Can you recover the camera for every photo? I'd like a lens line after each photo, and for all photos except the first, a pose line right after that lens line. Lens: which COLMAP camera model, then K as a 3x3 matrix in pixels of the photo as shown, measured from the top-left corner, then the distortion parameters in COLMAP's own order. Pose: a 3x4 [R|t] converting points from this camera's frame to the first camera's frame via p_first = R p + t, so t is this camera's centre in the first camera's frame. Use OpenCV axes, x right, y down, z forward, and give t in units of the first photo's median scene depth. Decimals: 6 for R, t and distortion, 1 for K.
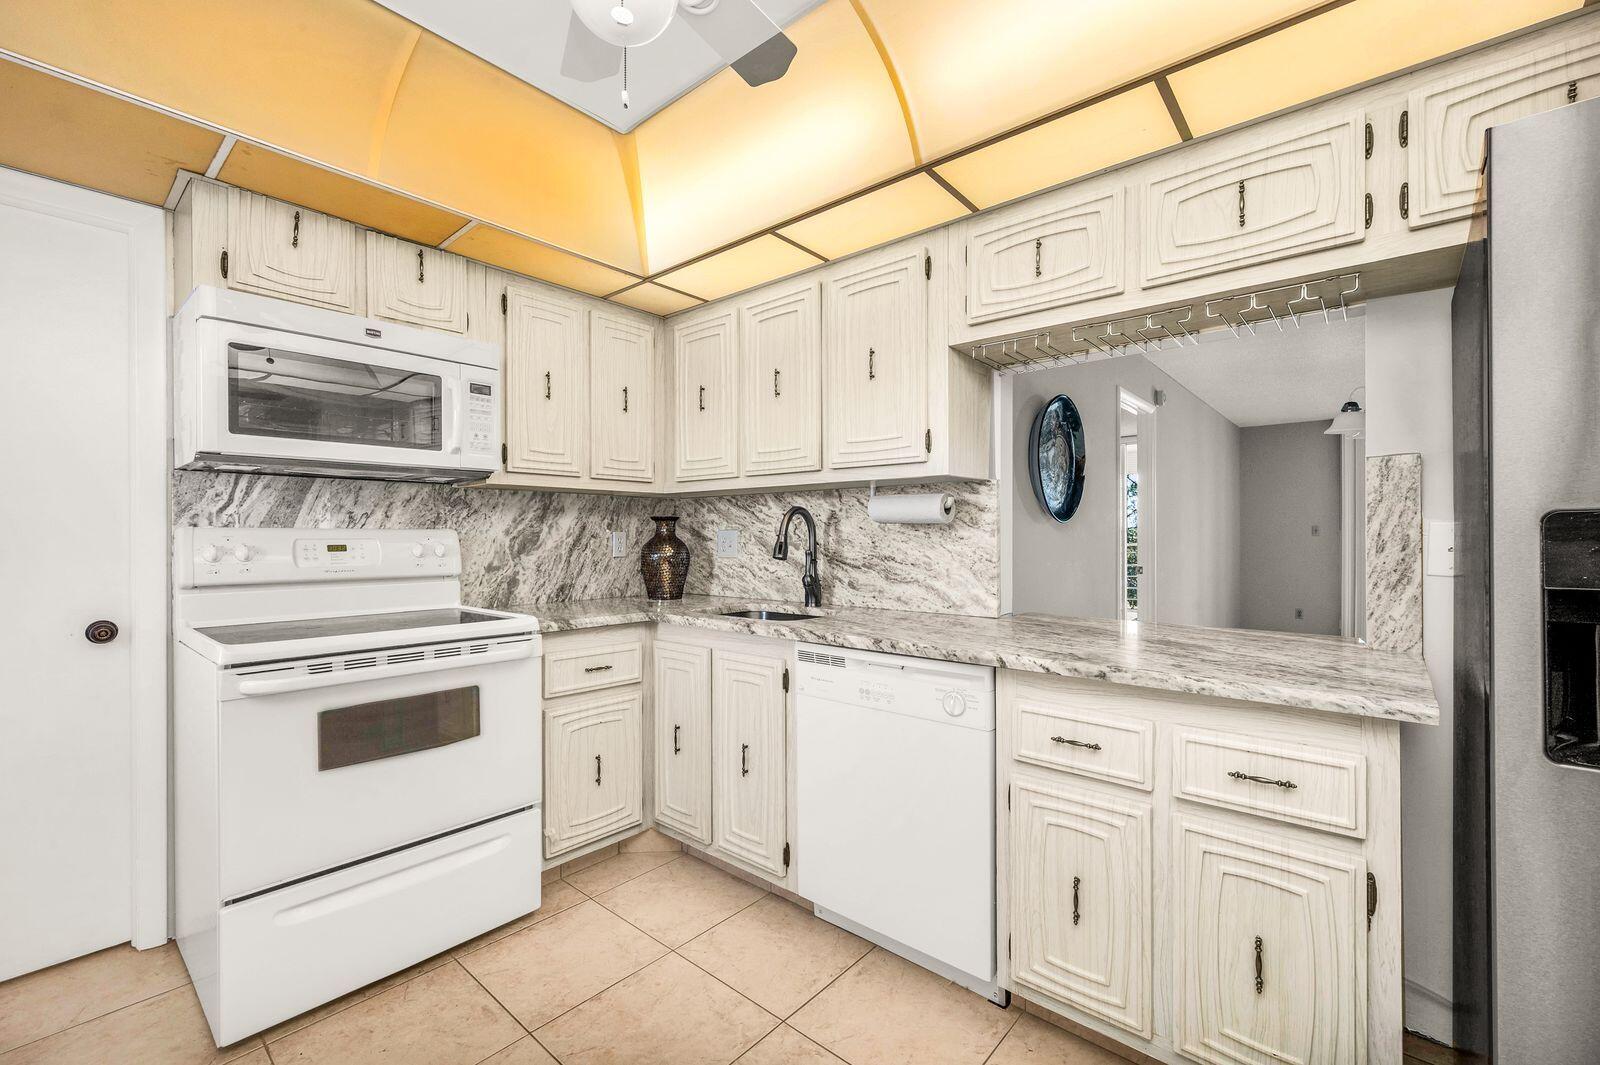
lens RADIAL K [[696.8, 0, 800.0], [0, 696.8, 532.5], [0, 0, 1]] dist [0.000552, 0.000107]
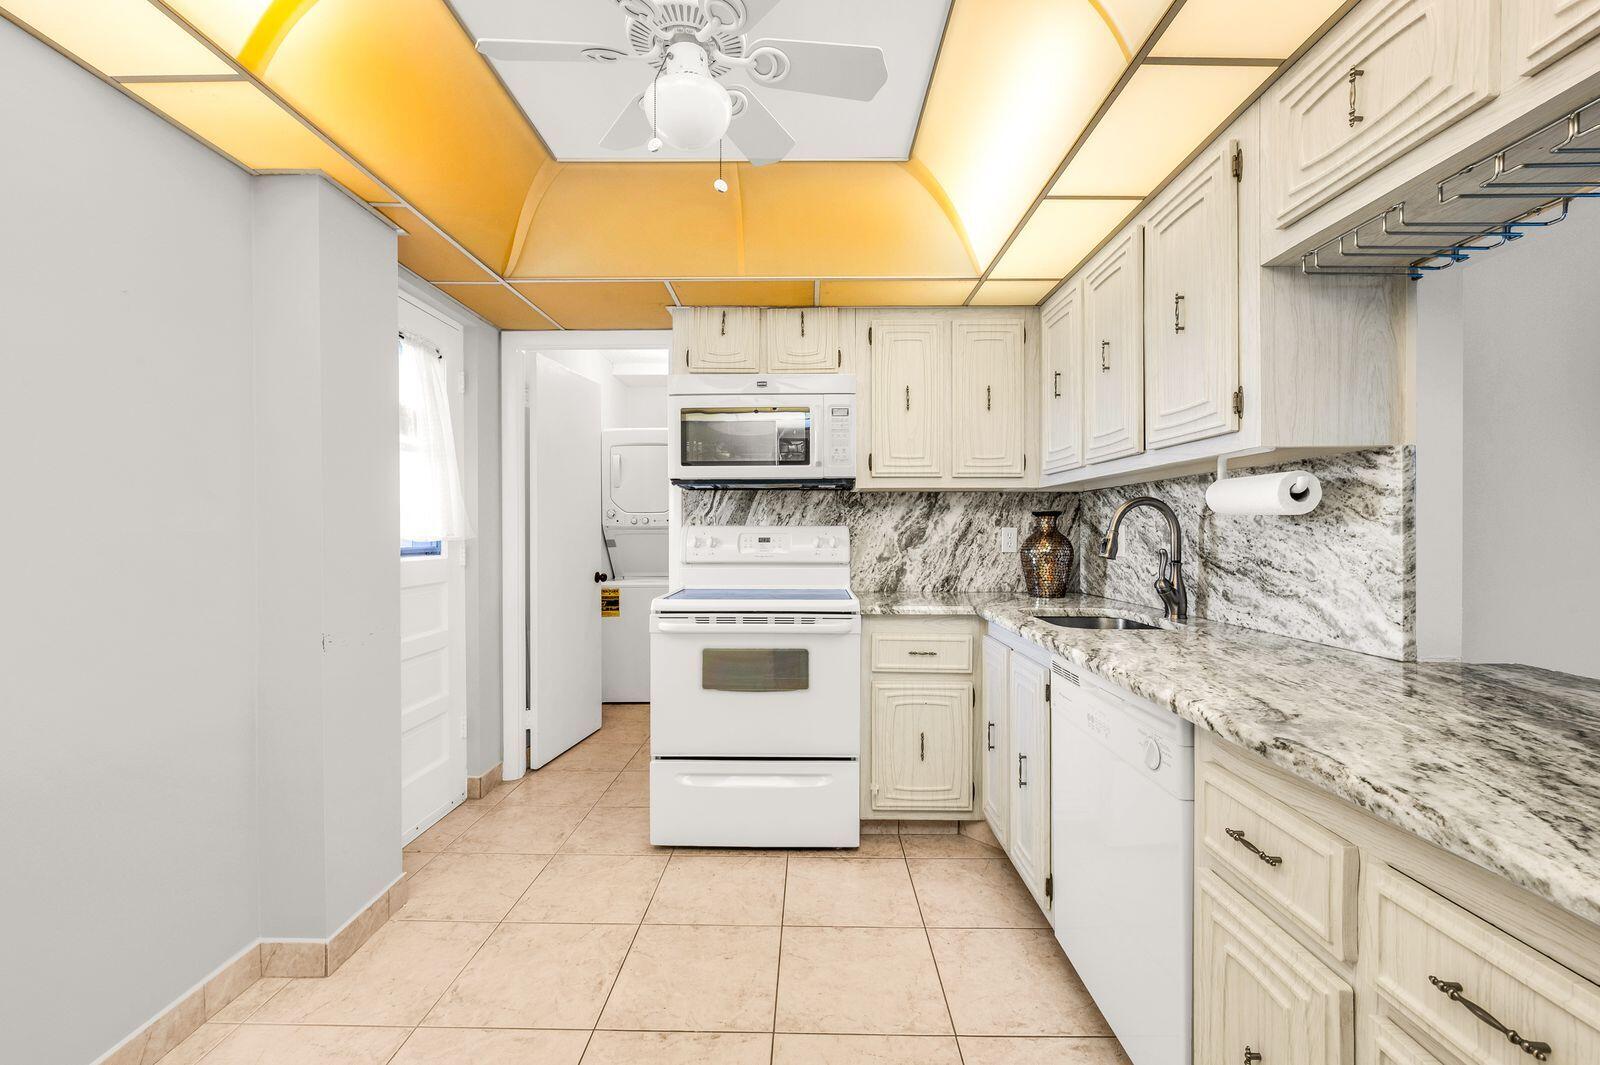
lens RADIAL K [[691.7, 0, 797.0], [0, 691.7, 530.5], [0, 0, 1]] dist [0.001528, 0.000159]
pose [[0.626509, 0.000669, -0.779414, 0.412592], [0.002143, 0.999994, 0.002582, 0.000142], [0.779411, -0.003288, 0.626504, 0.163637]]
